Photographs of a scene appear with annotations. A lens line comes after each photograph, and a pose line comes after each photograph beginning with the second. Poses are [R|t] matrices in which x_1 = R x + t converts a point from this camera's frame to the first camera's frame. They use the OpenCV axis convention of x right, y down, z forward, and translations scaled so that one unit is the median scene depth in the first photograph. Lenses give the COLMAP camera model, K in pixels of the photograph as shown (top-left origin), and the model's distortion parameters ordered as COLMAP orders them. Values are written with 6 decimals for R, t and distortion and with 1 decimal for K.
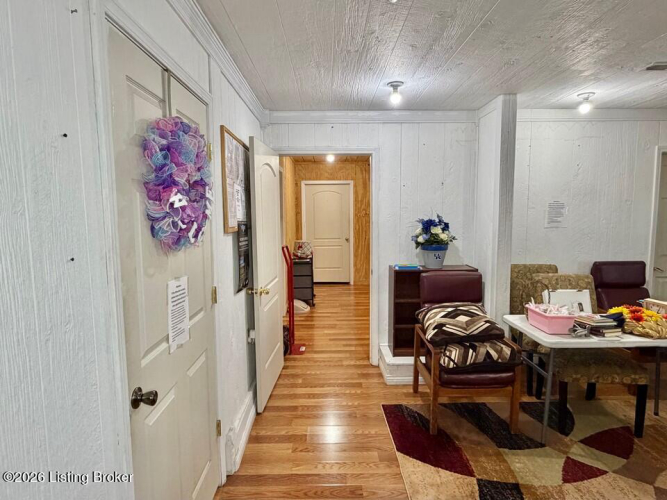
lens RADIAL K [[376.3, 0, 332.7], [0, 376.3, 248.1], [0, 0, 1]] dist [-0.002508, 0.000246]
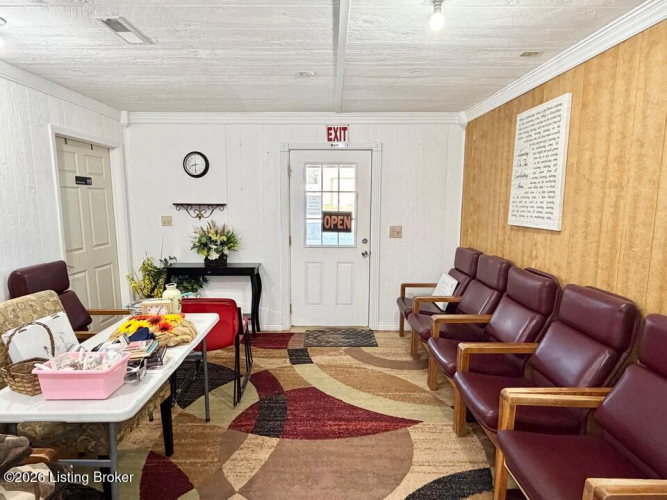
lens RADIAL K [[376.3, 0, 331.0], [0, 376.3, 250.4], [0, 0, 1]] dist [-0.002508, 0.000246]
pose [[0.017221, -0.130018, 0.991362, -0.001093], [0.101218, 0.986642, 0.127641, -0.055324], [-0.994715, 0.098146, 0.030151, 0.580787]]
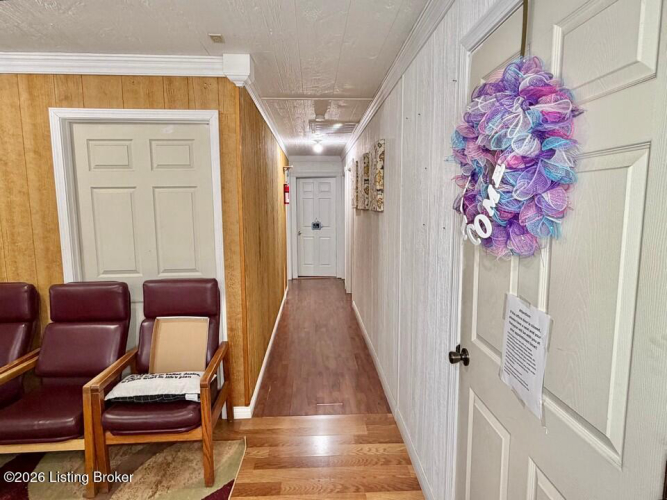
lens RADIAL K [[376.3, 0, 334.9], [0, 376.3, 248.6], [0, 0, 1]] dist [-0.002508, 0.000246]
pose [[-0.999123, 0.014359, -0.039324, -0.030969], [0.005524, 0.976344, 0.216152, -0.101028], [0.041498, 0.215745, -0.975567, 1.043903]]
